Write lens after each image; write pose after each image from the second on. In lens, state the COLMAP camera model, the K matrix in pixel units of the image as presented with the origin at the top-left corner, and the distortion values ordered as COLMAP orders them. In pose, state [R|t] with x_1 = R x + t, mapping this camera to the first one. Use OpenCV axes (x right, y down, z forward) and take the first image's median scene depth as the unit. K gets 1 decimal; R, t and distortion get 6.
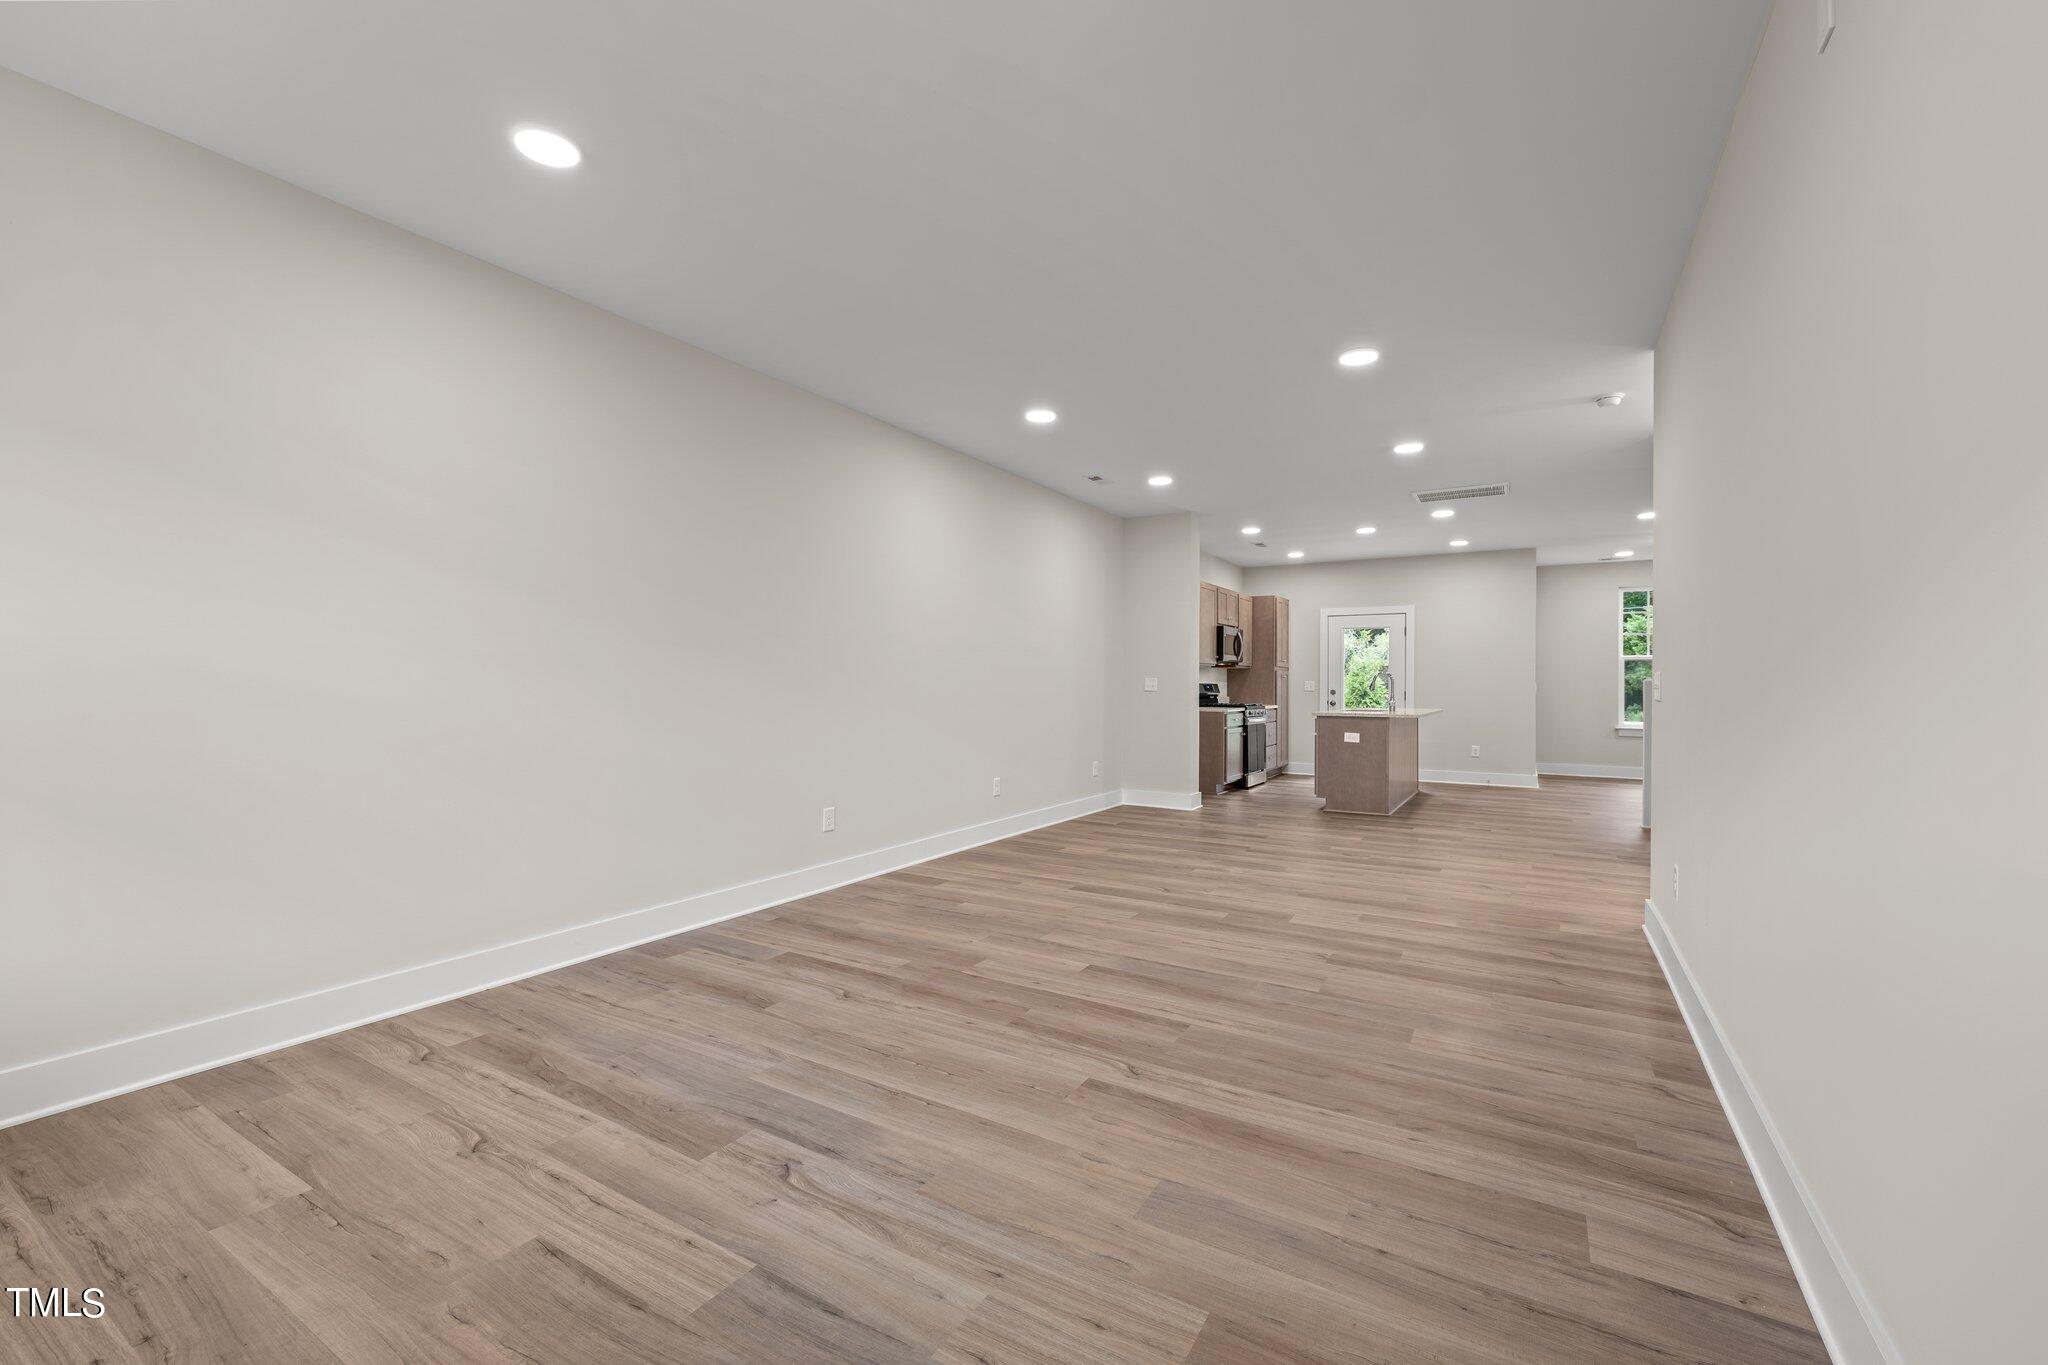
lens RADIAL K [[837.2, 0, 1020.8], [0, 837.2, 681.7], [0, 0, 1]] dist [0.001377, -0.000246]
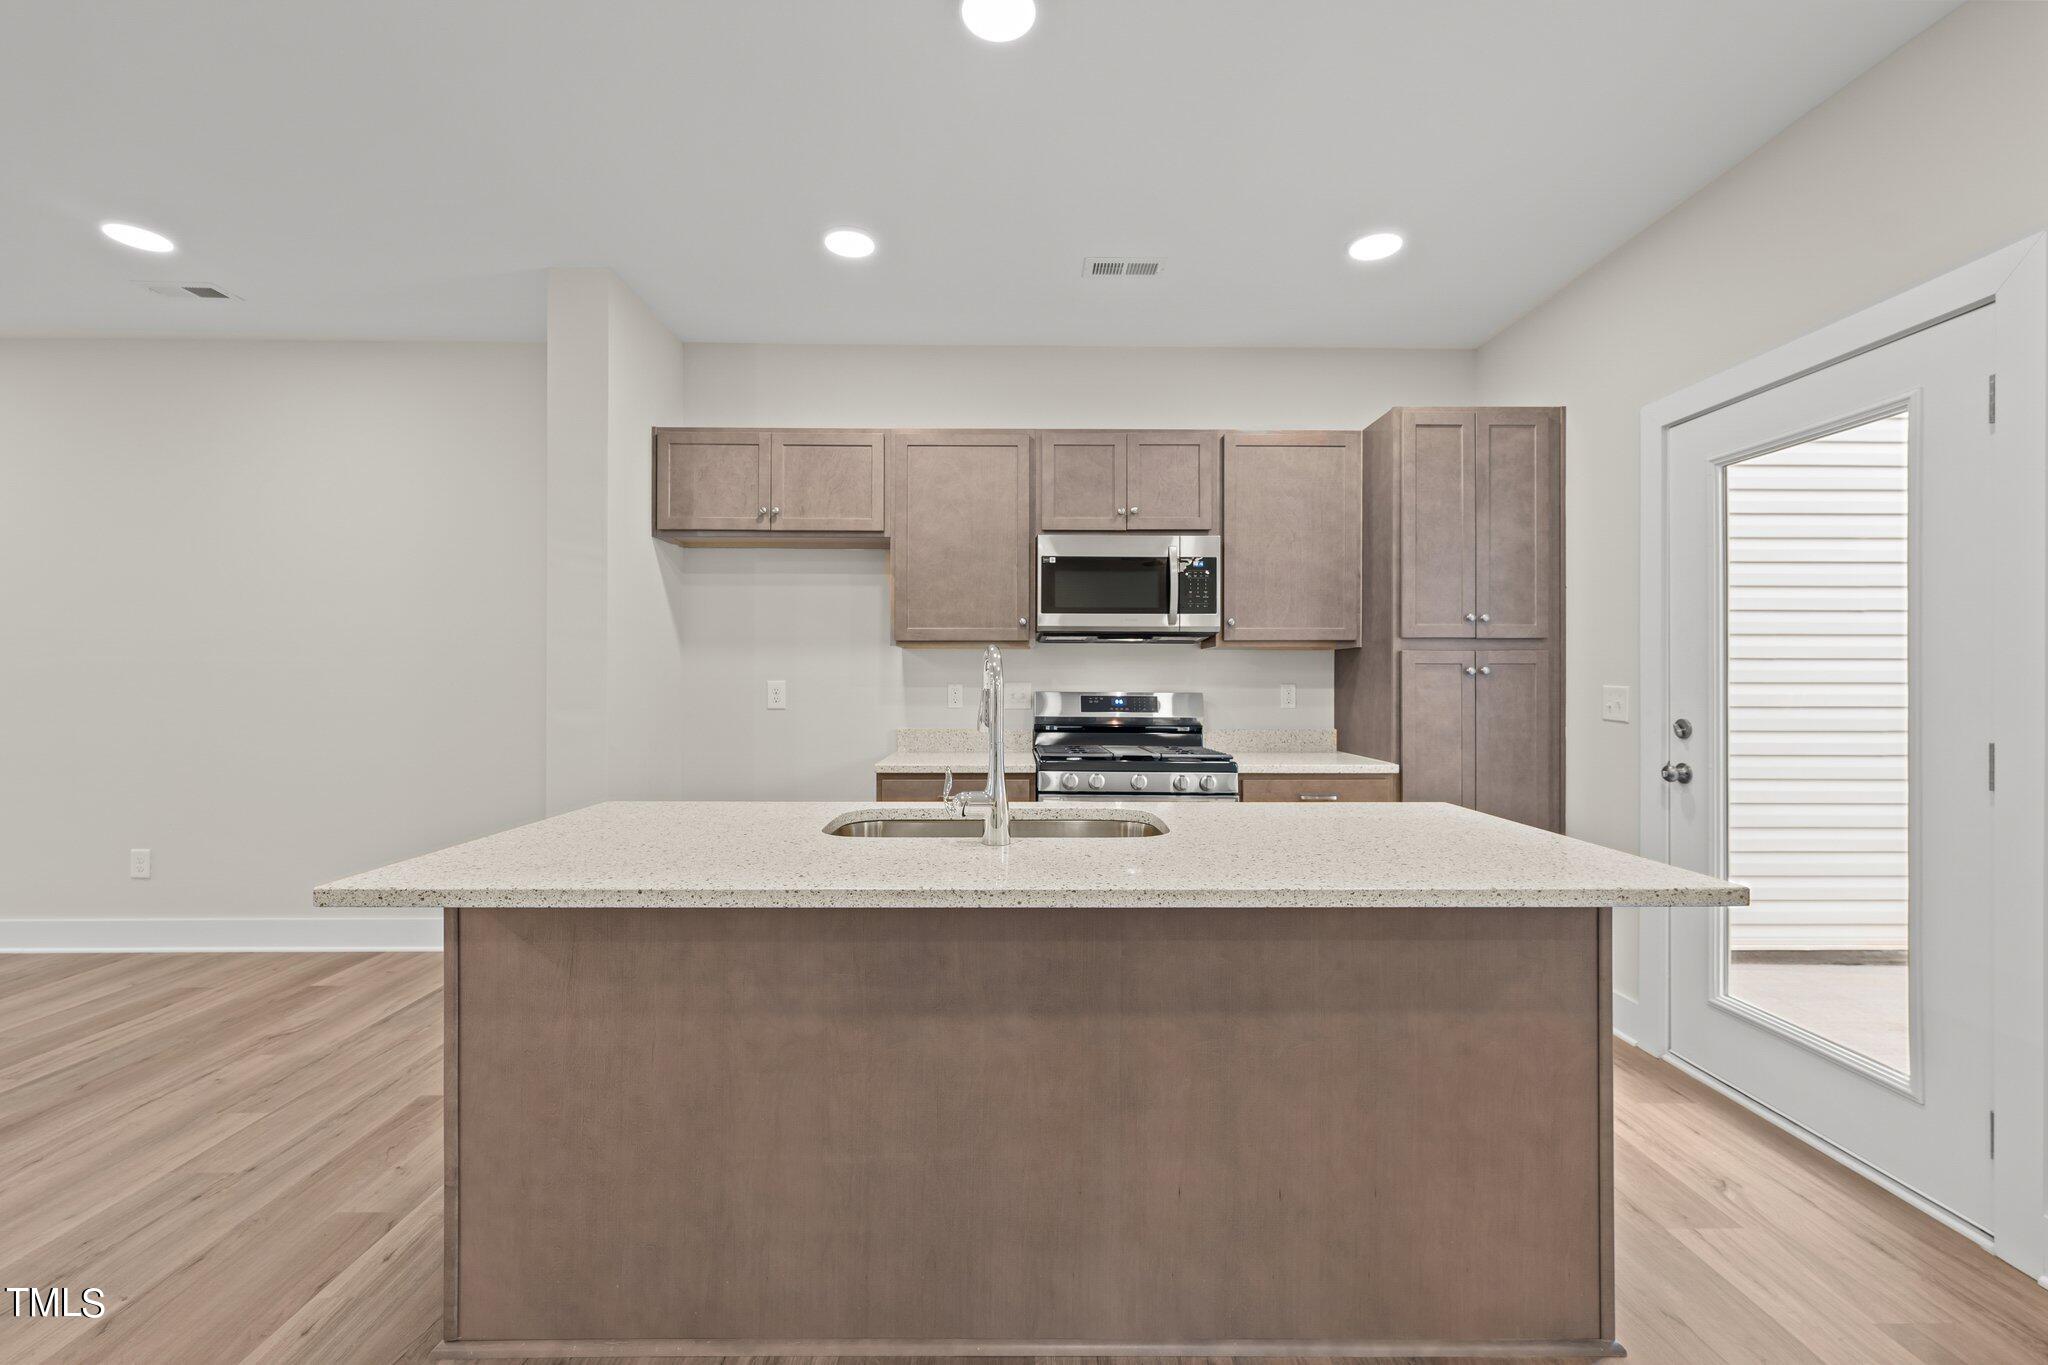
lens RADIAL K [[828.8, 0, 1024.0], [0, 828.8, 682.5], [0, 0, 1]] dist [0.002776, 0.000212]
pose [[0.534320, -0.001853, -0.845280, 1.446435], [0.003072, 0.999995, -0.000251, -0.006287], [0.845276, -0.002462, 0.534324, 2.132838]]
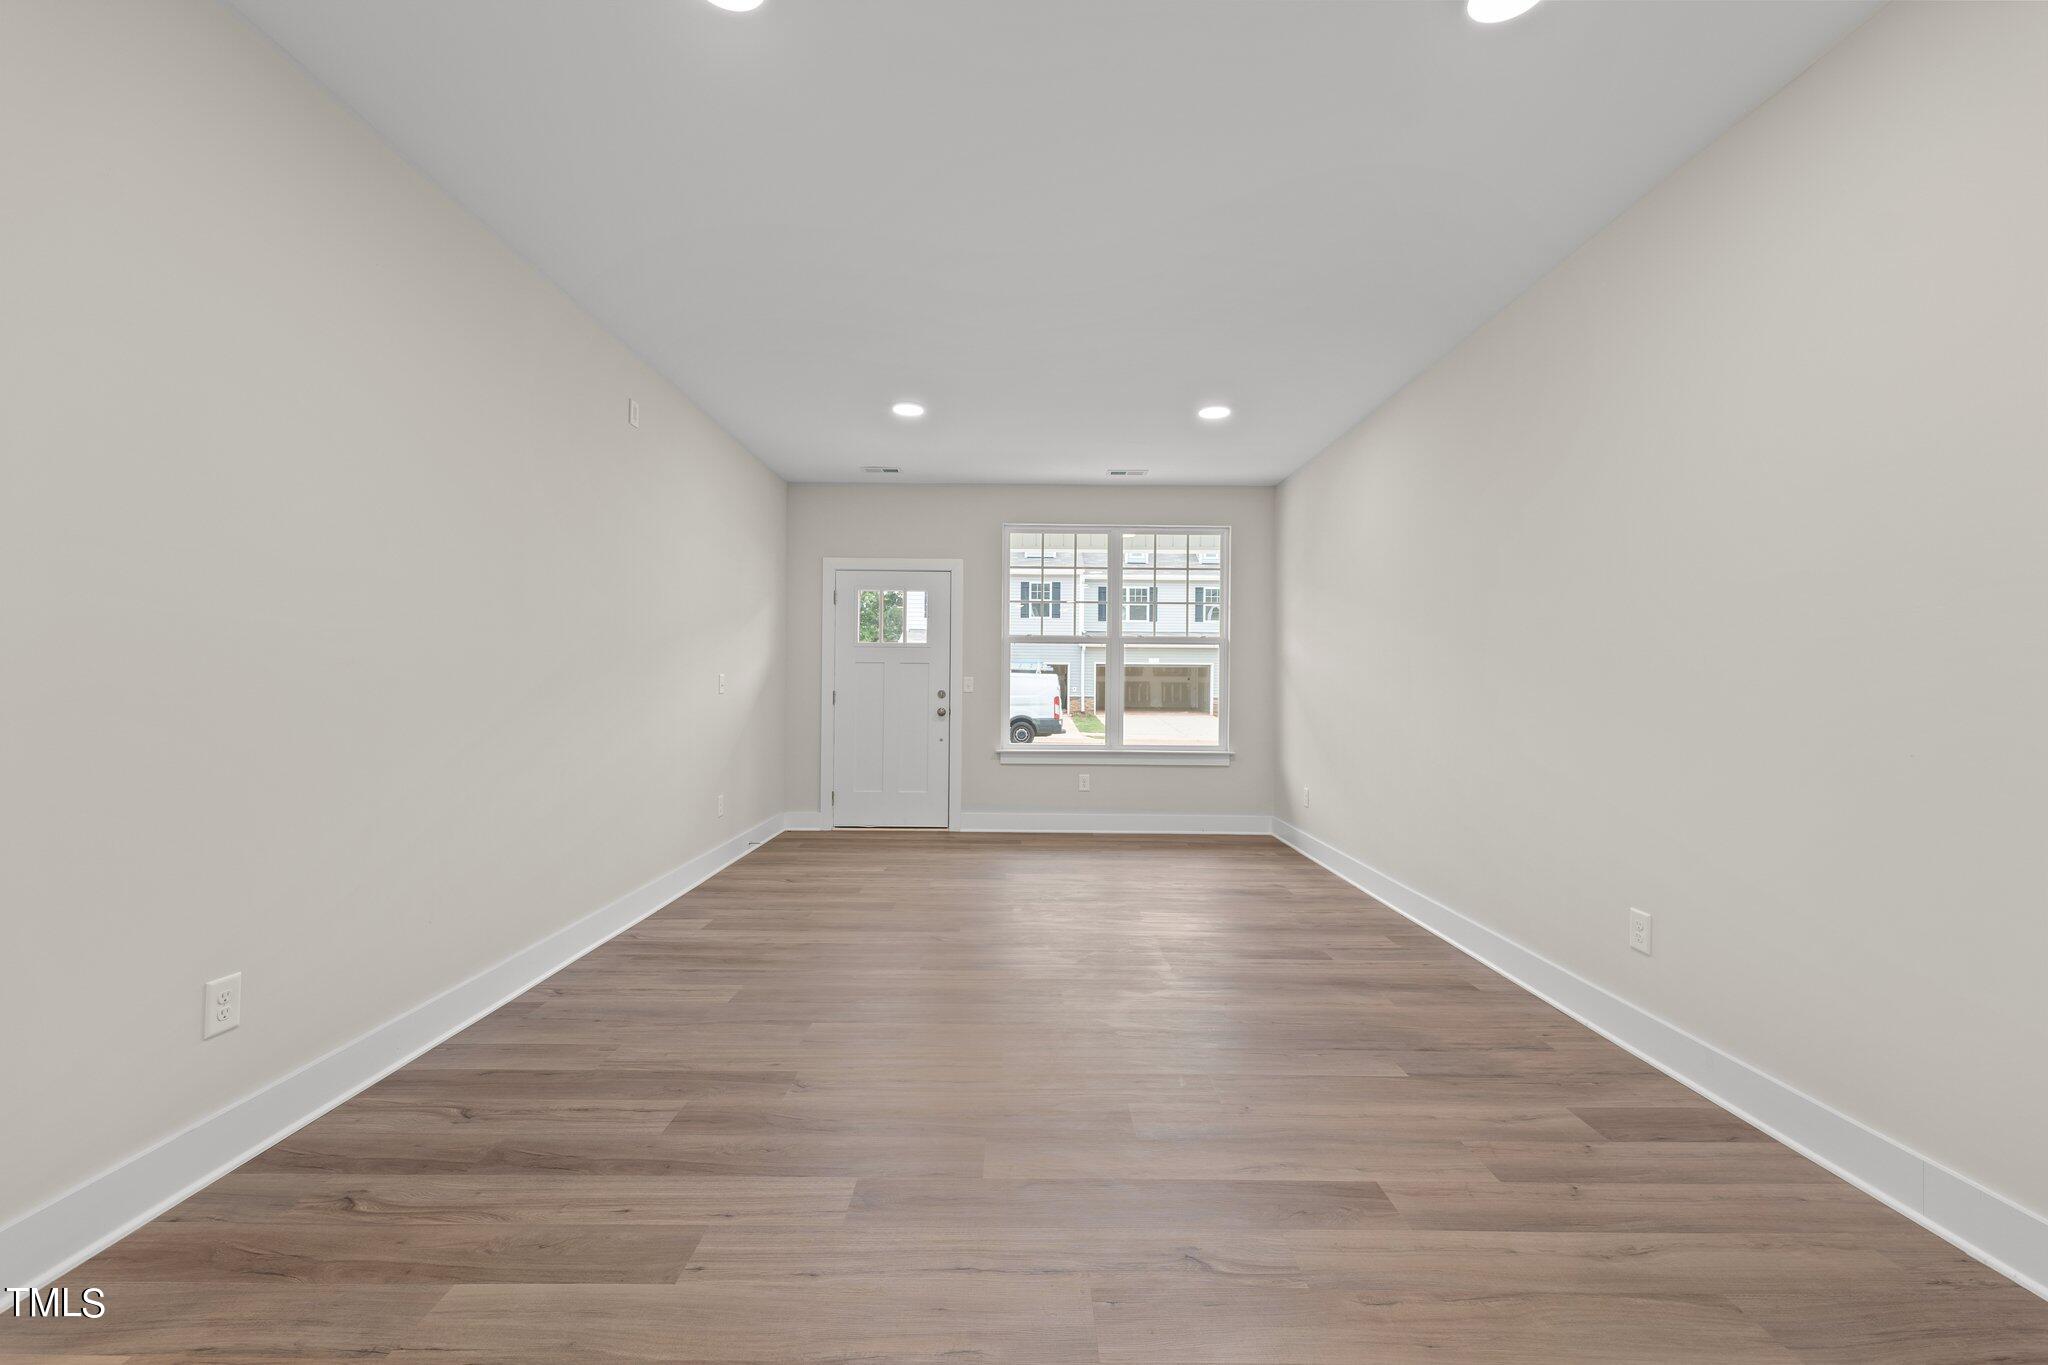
lens RADIAL K [[837.2, 0, 1020.8], [0, 837.2, 681.7], [0, 0, 1]] dist [0.001377, -0.000246]
pose [[-0.852301, -0.014171, -0.522859, 0.574469], [-0.011751, 0.999899, -0.007946, 0.006336], [0.522919, -0.000629, -0.852382, 1.693083]]
